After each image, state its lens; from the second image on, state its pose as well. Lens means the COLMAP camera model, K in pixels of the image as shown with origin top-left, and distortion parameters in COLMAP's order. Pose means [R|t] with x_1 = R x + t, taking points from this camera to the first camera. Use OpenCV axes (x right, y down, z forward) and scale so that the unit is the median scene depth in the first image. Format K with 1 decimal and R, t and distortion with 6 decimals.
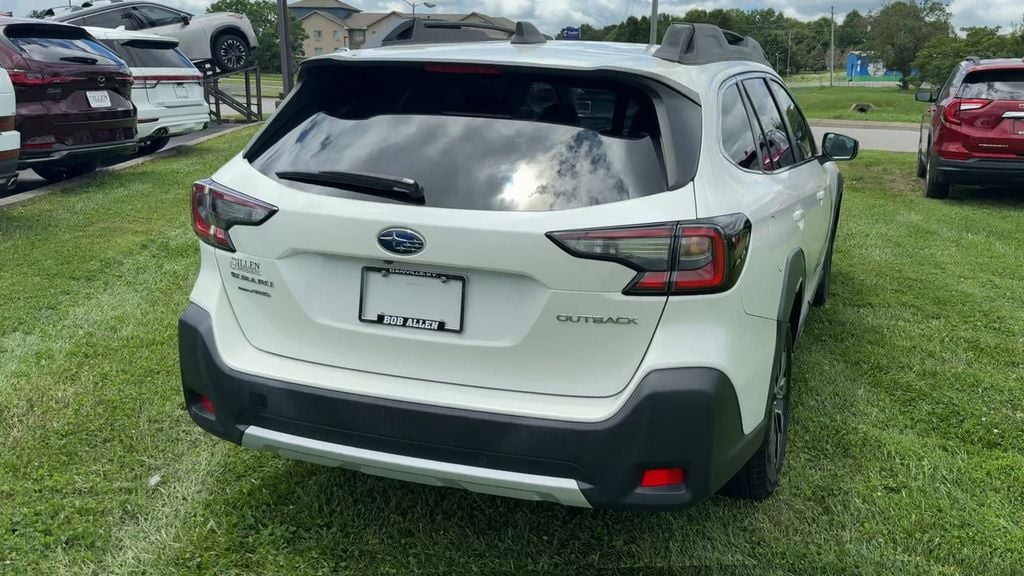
lens RADIAL K [[879.5, 0, 624.3], [0, 879.5, 275.7], [0, 0, 1]] dist [0.120430, -0.189863]
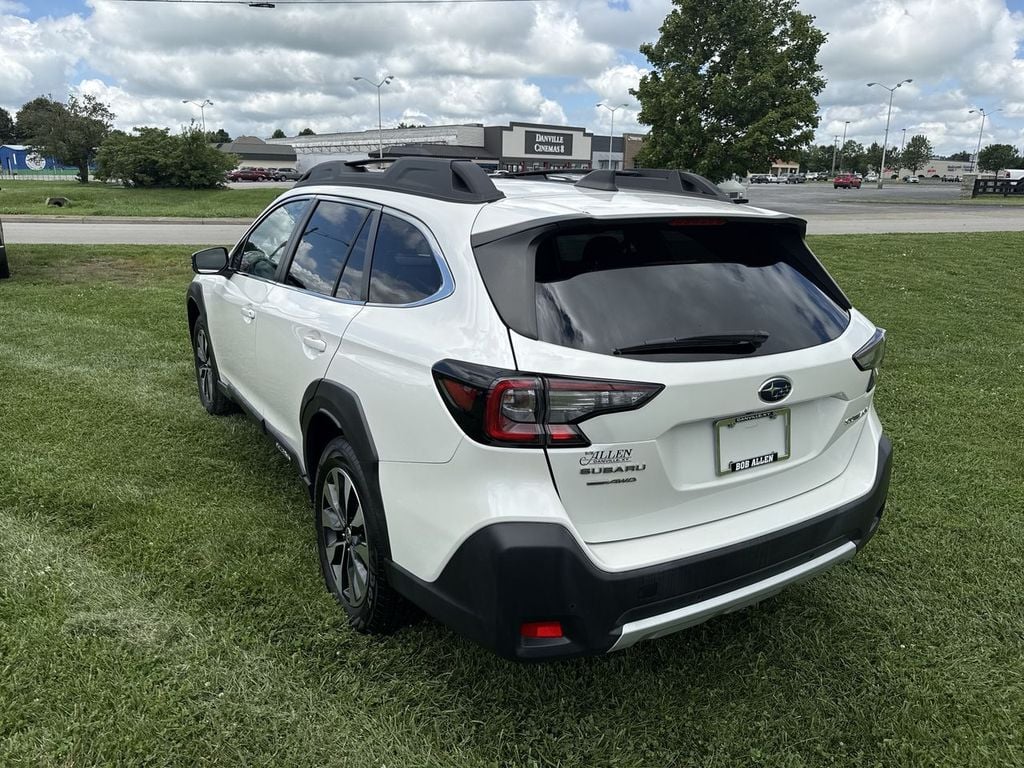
lens RADIAL K [[734.2, 0, 512.0], [0, 734.2, 384.0], [0, 0, 1]] dist [0.071045, -0.090752]
pose [[0.654704, -0.207093, 0.726963, -1.062307], [0.161349, 0.977860, 0.133255, -0.206728], [-0.738464, 0.030052, 0.673623, 0.600980]]
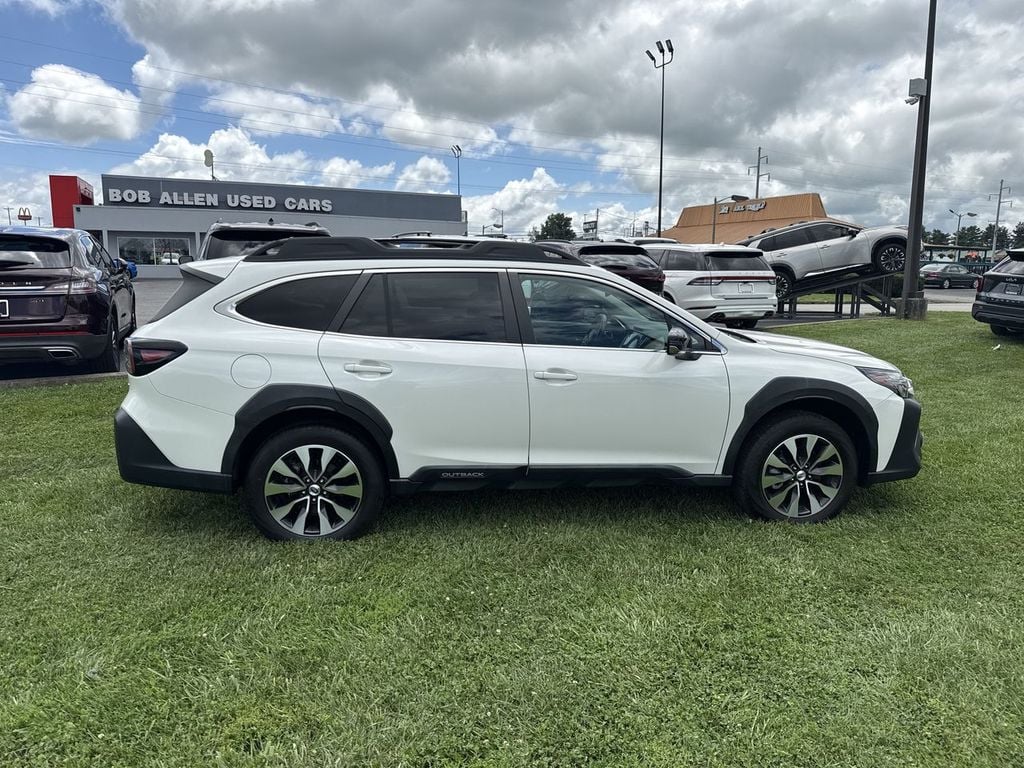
lens RADIAL K [[734.2, 0, 512.0], [0, 734.2, 384.0], [0, 0, 1]] dist [0.071045, -0.090752]
pose [[0.420390, 0.134806, -0.897274, 1.789224], [-0.205977, 0.977262, 0.050319, -0.200984], [0.883655, 0.163664, 0.438598, 0.952610]]
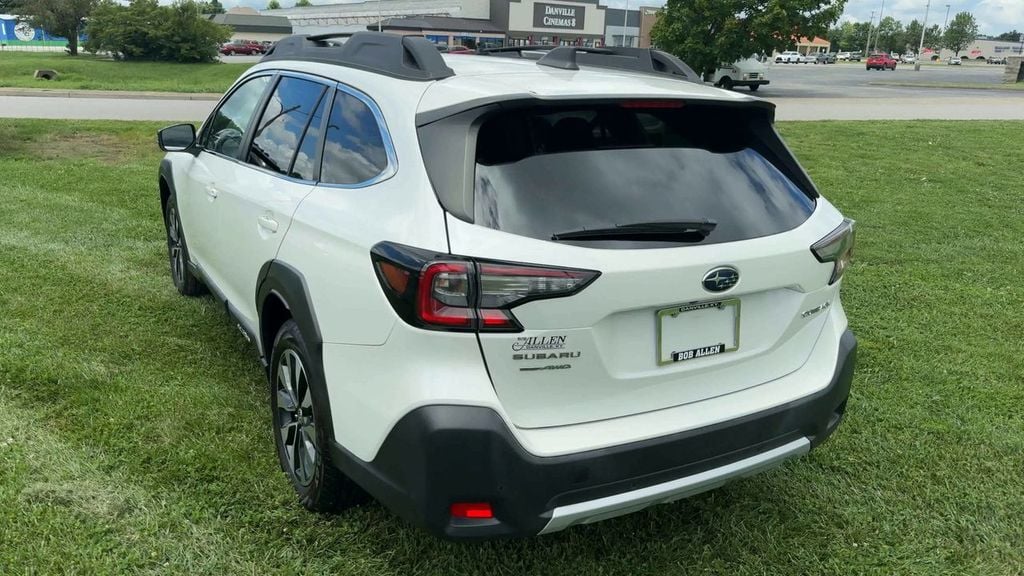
lens RADIAL K [[763.2, 0, 481.6], [0, 763.2, 320.0], [0, 0, 1]] dist [0.092682, -0.128777]
pose [[0.689333, -0.233779, 0.685688, -1.036203], [0.145025, 0.971873, 0.185556, -0.193319], [-0.709780, -0.028468, 0.703848, 0.530804]]
